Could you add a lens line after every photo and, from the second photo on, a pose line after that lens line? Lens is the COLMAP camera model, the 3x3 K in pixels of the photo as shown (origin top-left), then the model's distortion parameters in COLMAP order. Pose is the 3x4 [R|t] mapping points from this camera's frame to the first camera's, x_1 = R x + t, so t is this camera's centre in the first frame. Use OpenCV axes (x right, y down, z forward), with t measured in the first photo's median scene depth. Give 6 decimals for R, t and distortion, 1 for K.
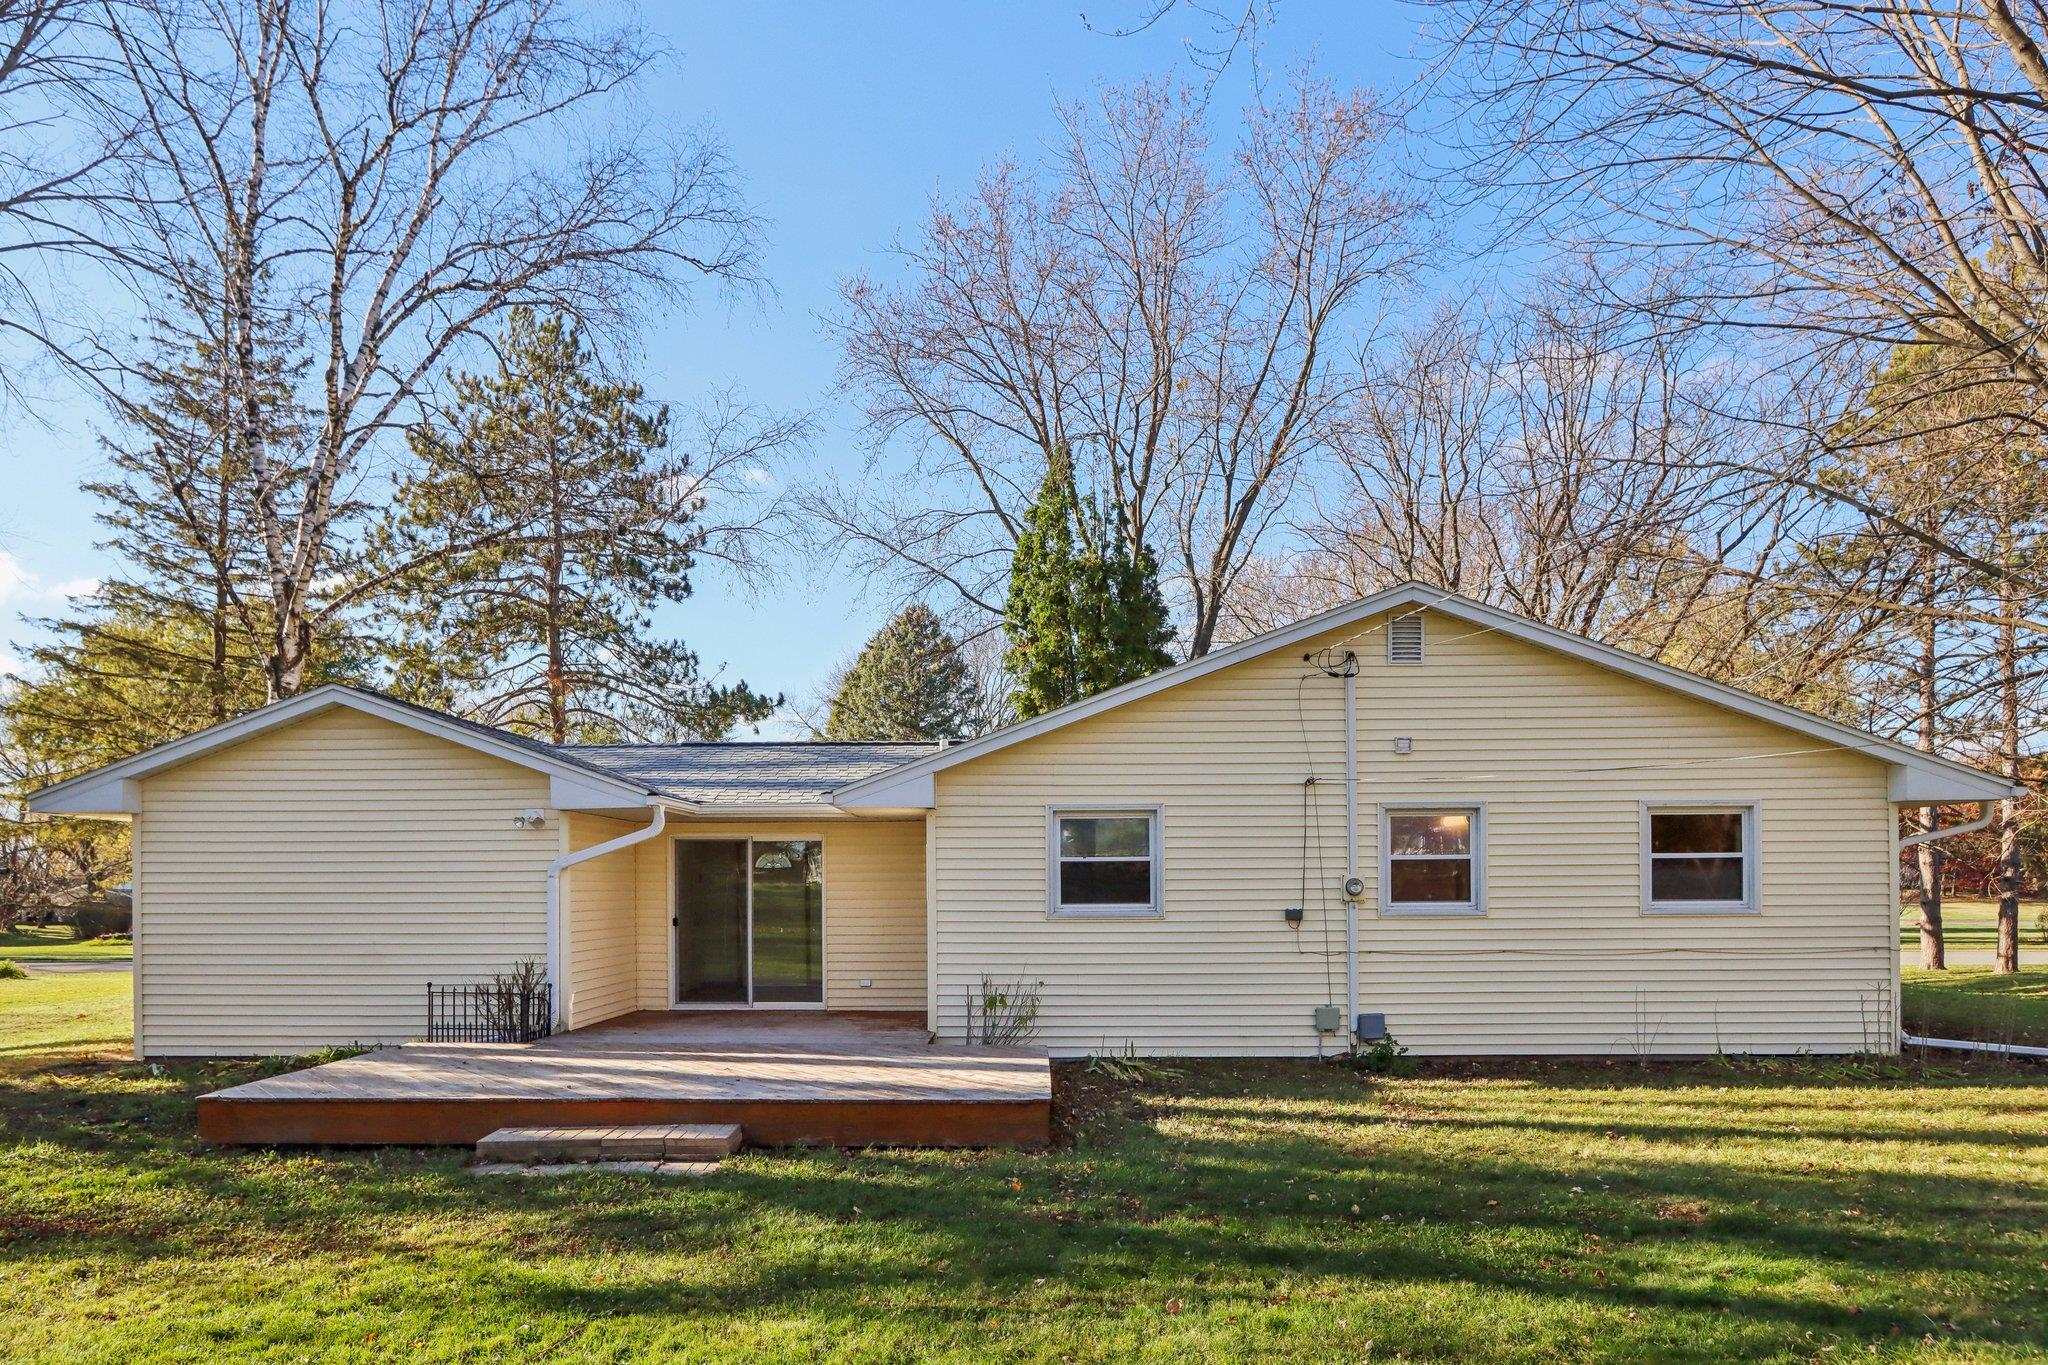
lens RADIAL K [[1277.3, 0, 935.8], [0, 1277.3, 887.2], [0, 0, 1]] dist [-0.006123, 0.001838]
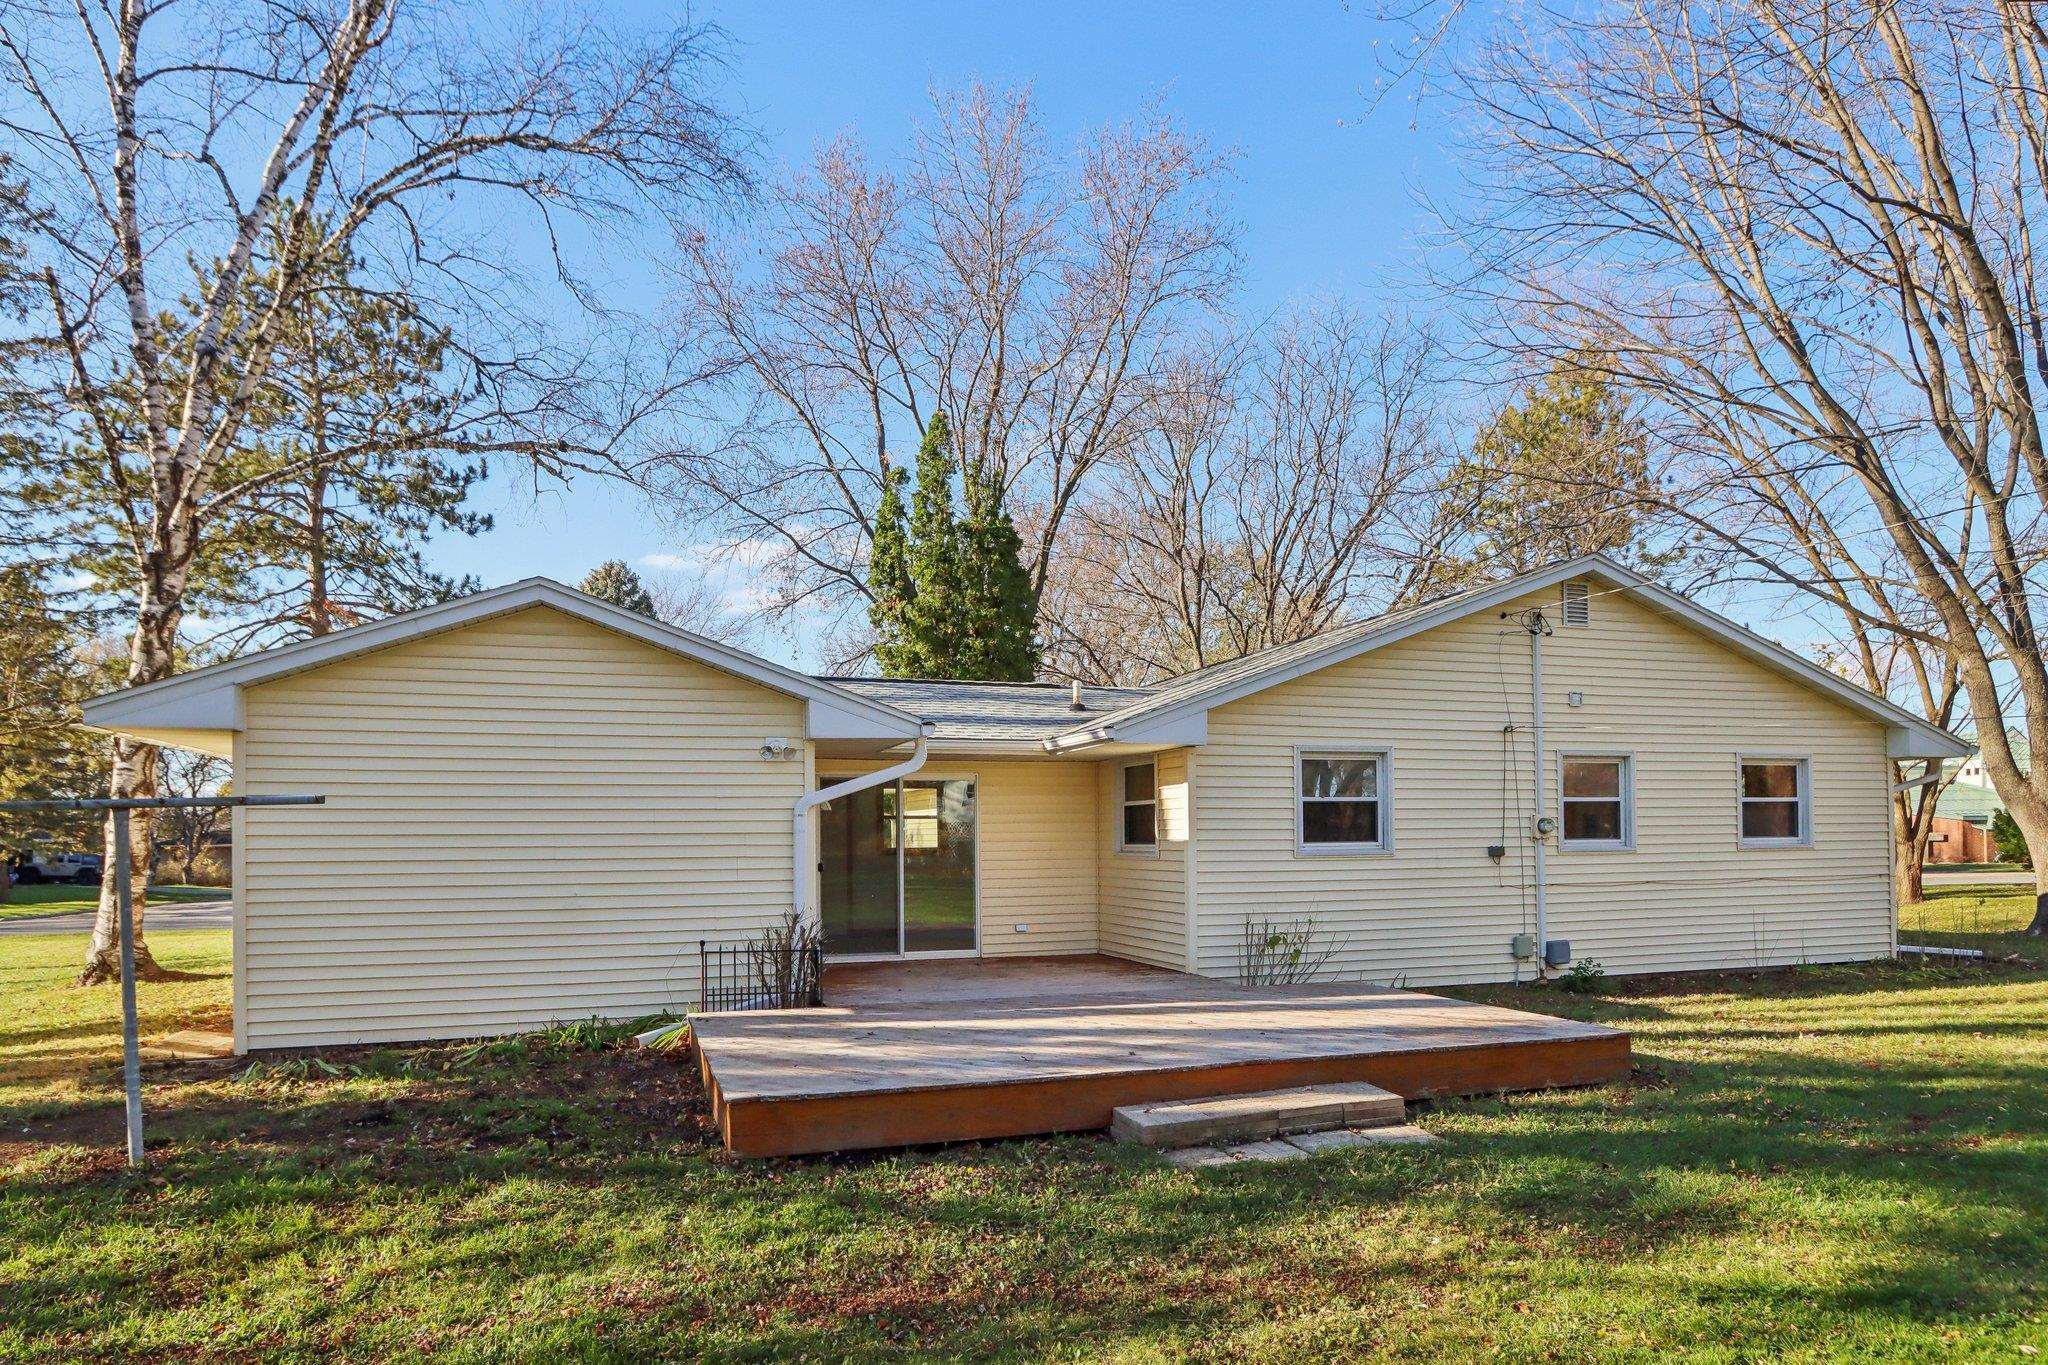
lens RADIAL K [[1172.9, 0, 954.3], [0, 1172.9, 824.3], [0, 0, 1]] dist [-0.008314, -0.000331]
pose [[0.944601, 0.000612, 0.328220, -0.476597], [0.003624, 0.999918, -0.012294, 0.008846], [-0.328200, 0.012803, 0.944521, 0.210574]]
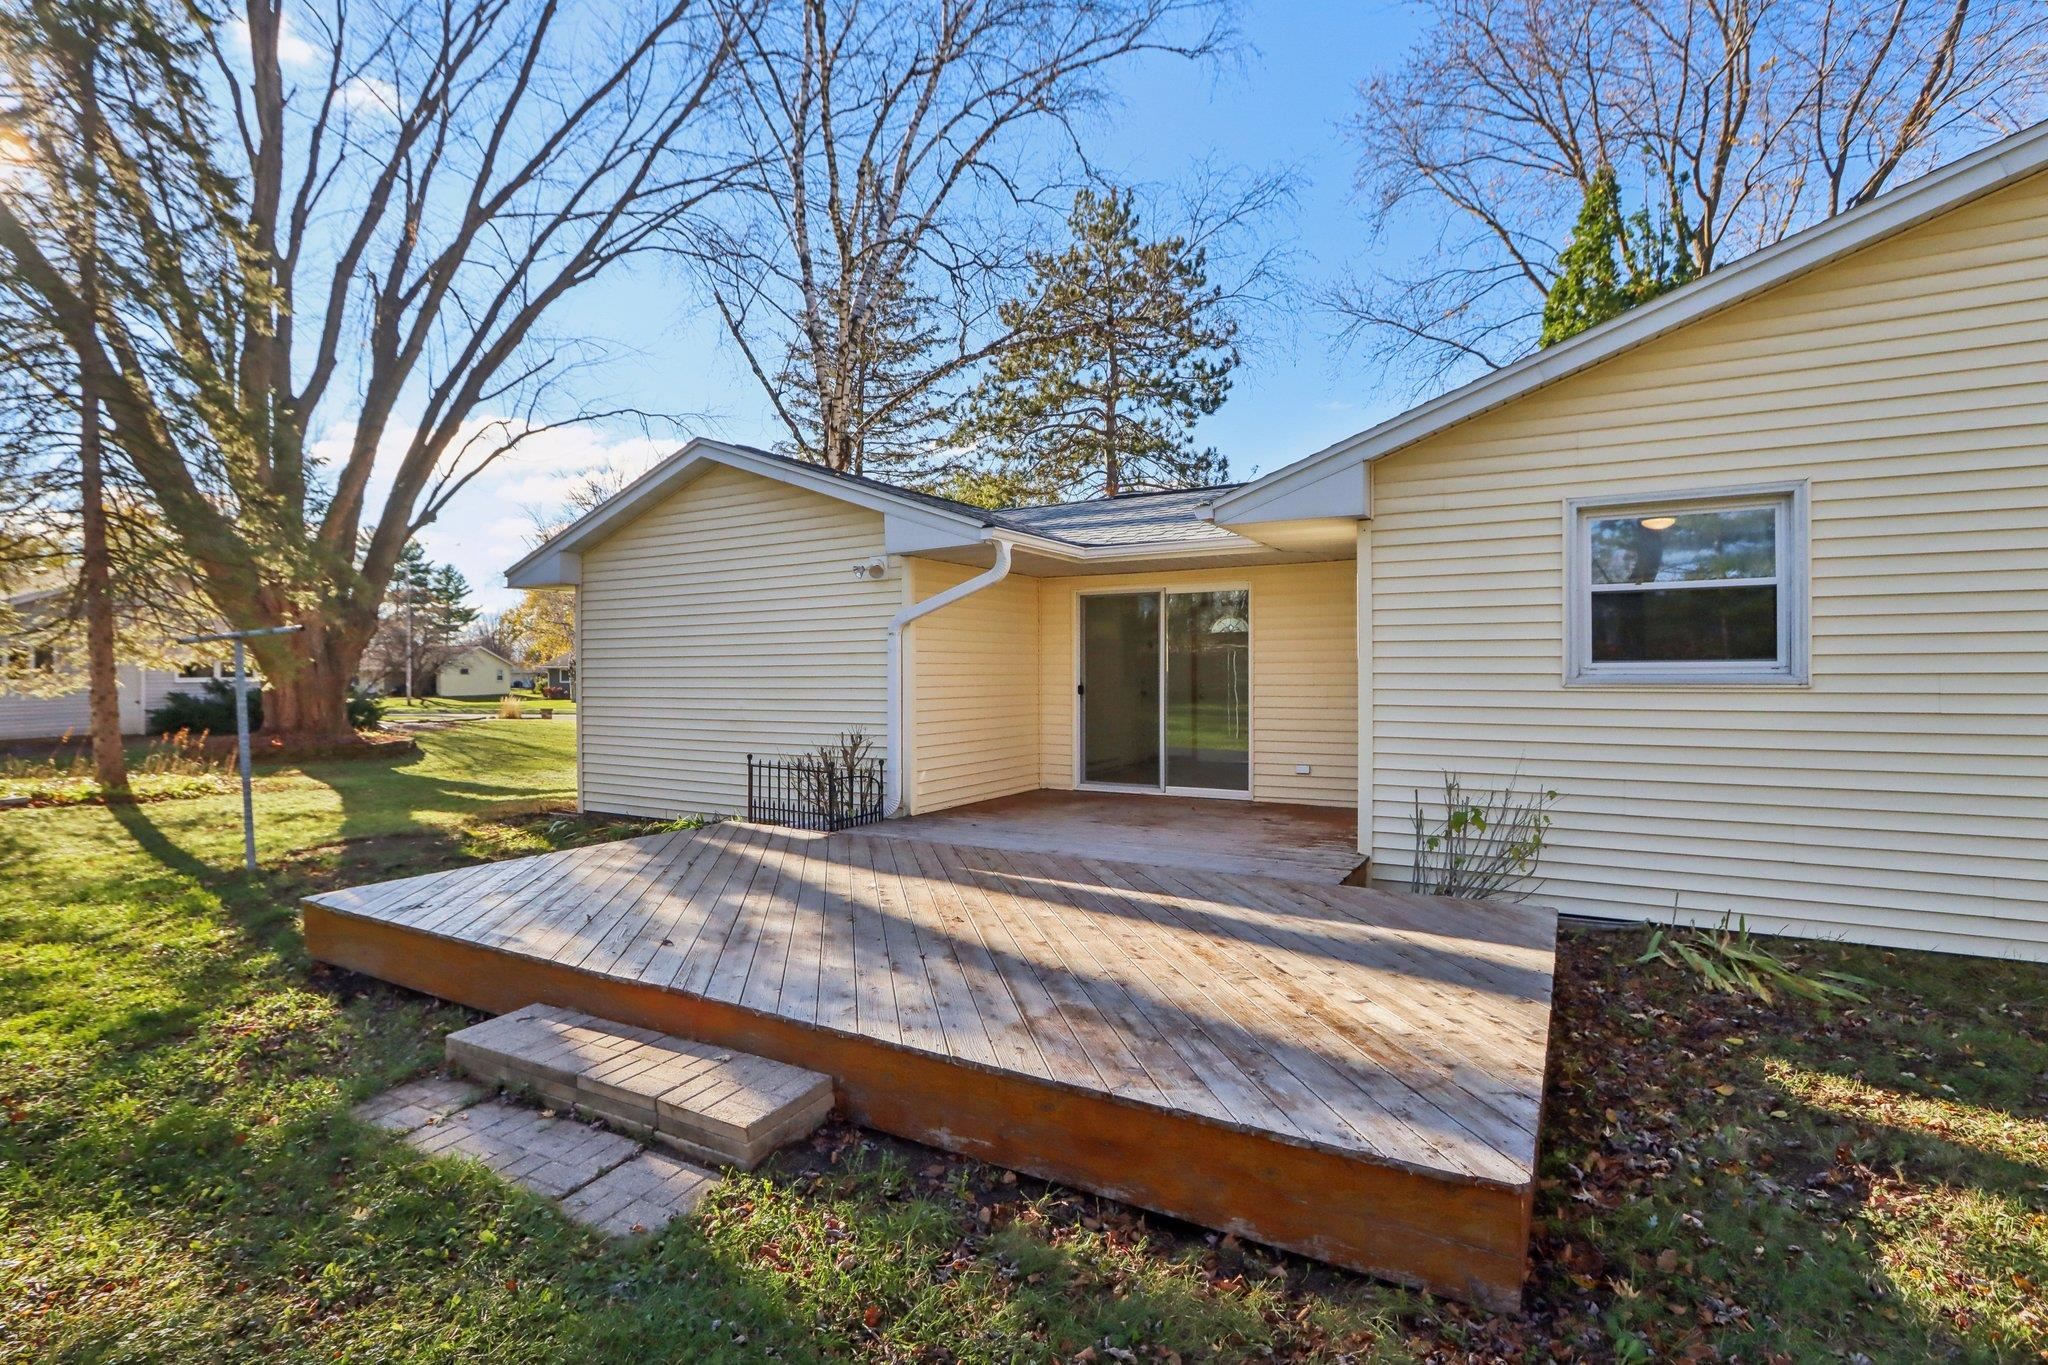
lens RADIAL K [[954.0, 0, 980.2], [0, 954.0, 675.7], [0, 0, 1]] dist [-0.017893, 0.000464]
pose [[0.883009, 0.001863, -0.469351, 0.053405], [0.001408, 0.999977, 0.006617, 0.016185], [0.469353, -0.006504, 0.882987, 0.474017]]
